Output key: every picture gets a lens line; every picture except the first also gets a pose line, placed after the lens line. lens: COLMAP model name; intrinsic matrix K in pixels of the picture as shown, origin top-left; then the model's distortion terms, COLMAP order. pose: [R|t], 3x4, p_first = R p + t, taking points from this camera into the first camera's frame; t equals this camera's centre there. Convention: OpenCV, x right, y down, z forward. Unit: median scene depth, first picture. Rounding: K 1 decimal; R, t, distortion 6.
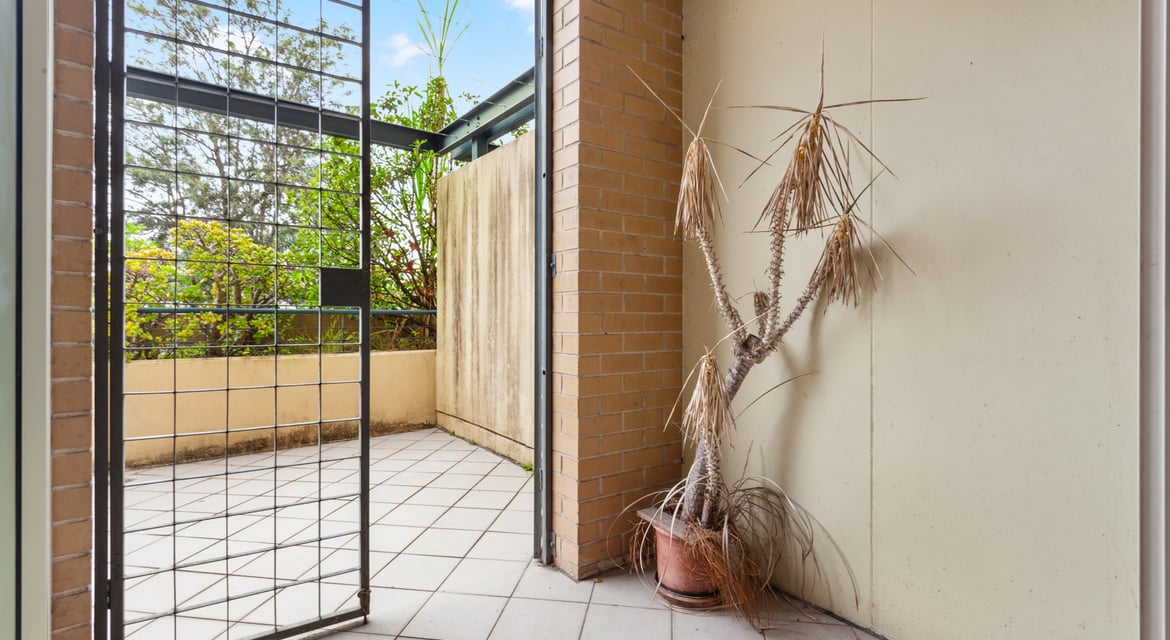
lens RADIAL K [[571.8, 0, 588.0], [0, 571.8, 312.2], [0, 0, 1]] dist [-0.001774, -0.000396]
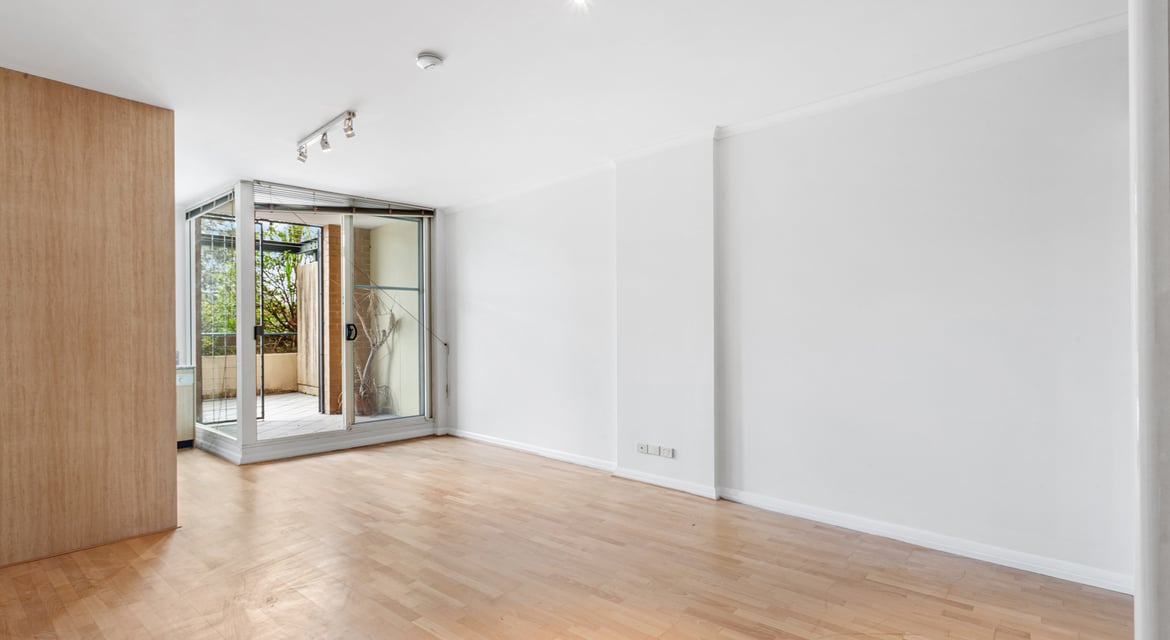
lens RADIAL K [[571.8, 0, 578.8], [0, 571.8, 323.2], [0, 0, 1]] dist [-0.001774, -0.000396]
pose [[0.988199, -0.008021, 0.152966, 0.429203], [0.008692, 0.999955, -0.003719, -0.022245], [-0.152929, 0.005005, 0.988224, -1.196950]]
